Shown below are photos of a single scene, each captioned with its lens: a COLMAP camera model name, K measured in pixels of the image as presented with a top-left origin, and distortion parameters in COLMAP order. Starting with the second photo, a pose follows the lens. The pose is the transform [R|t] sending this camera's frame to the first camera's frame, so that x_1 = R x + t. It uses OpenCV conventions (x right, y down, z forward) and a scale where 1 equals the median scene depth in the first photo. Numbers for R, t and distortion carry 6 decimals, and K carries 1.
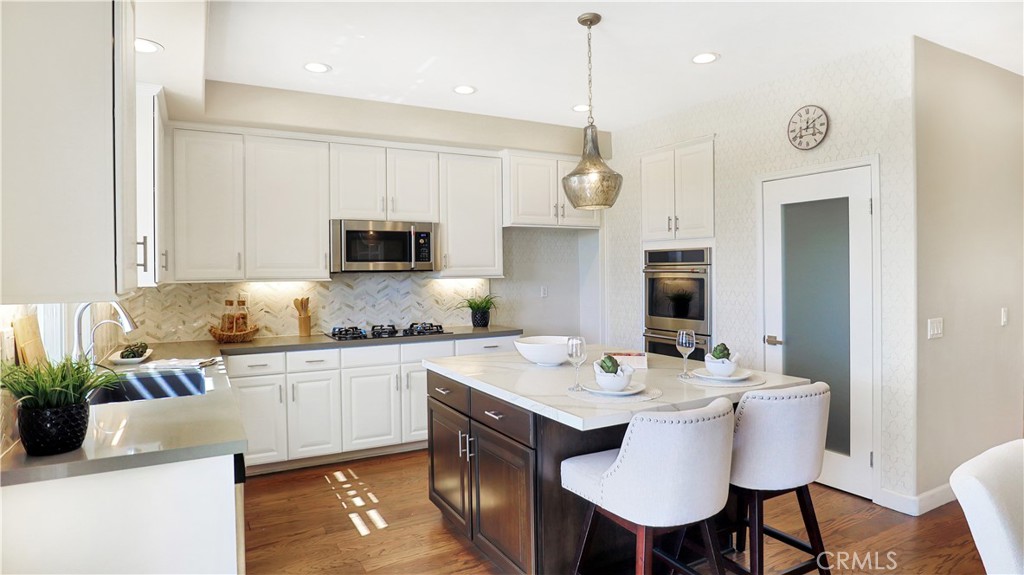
lens RADIAL K [[583.3, 0, 513.7], [0, 583.3, 276.8], [0, 0, 1]] dist [-0.045941, 0.017666]
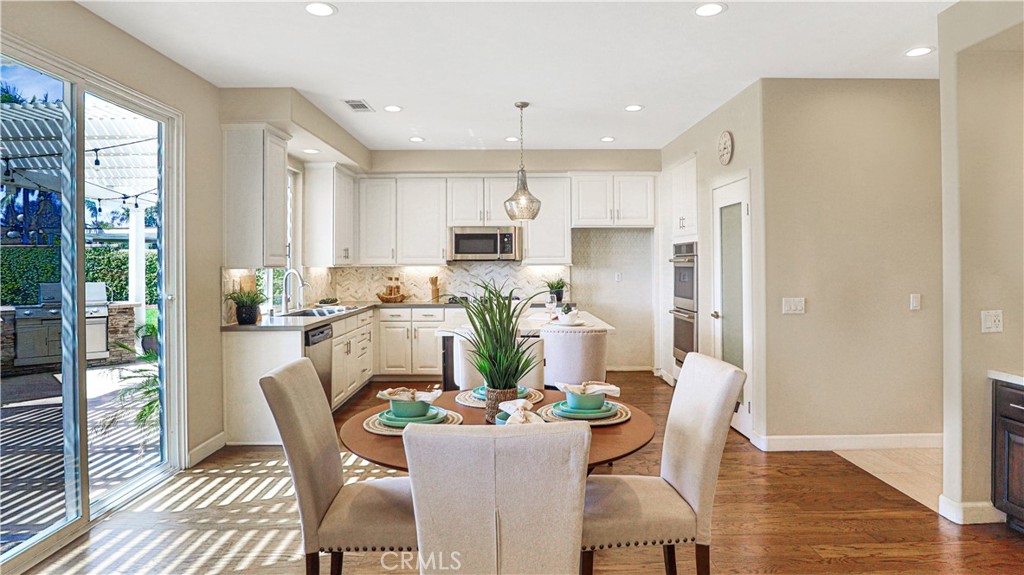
lens RADIAL K [[583.3, 0, 512.1], [0, 583.3, 261.7], [0, 0, 1]] dist [-0.045941, 0.017666]
pose [[0.876207, 0.002956, -0.481926, 0.576996], [-0.008990, 0.999907, -0.010211, 0.009029], [0.481851, 0.013280, 0.876152, -0.284005]]
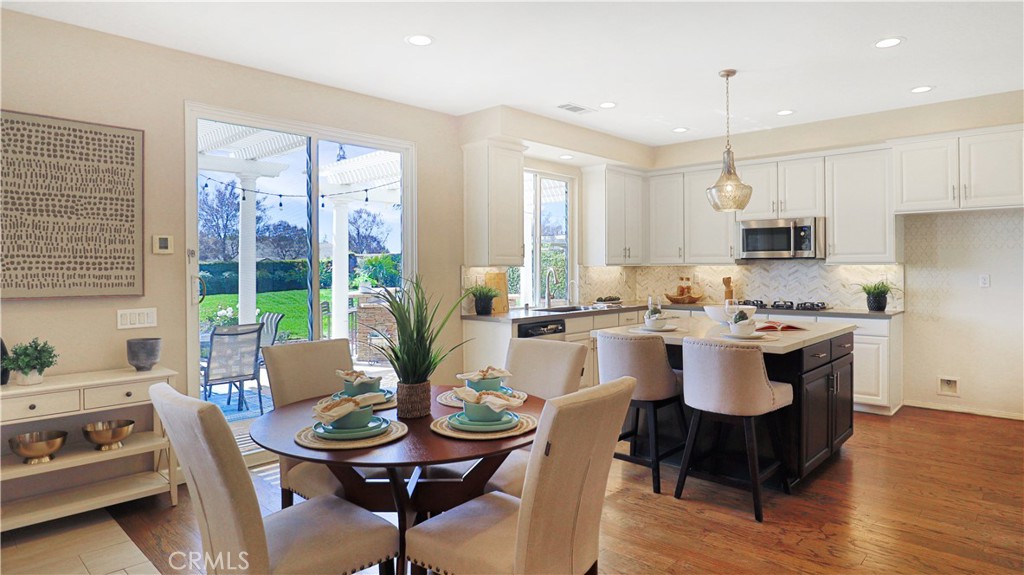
lens RADIAL K [[583.3, 0, 523.5], [0, 583.3, 263.4], [0, 0, 1]] dist [-0.045941, 0.017666]
pose [[0.308621, 0.002758, -0.951181, 0.827140], [-0.009807, 0.999952, -0.000283, 0.006876], [0.951135, 0.009416, 0.308633, 0.078752]]
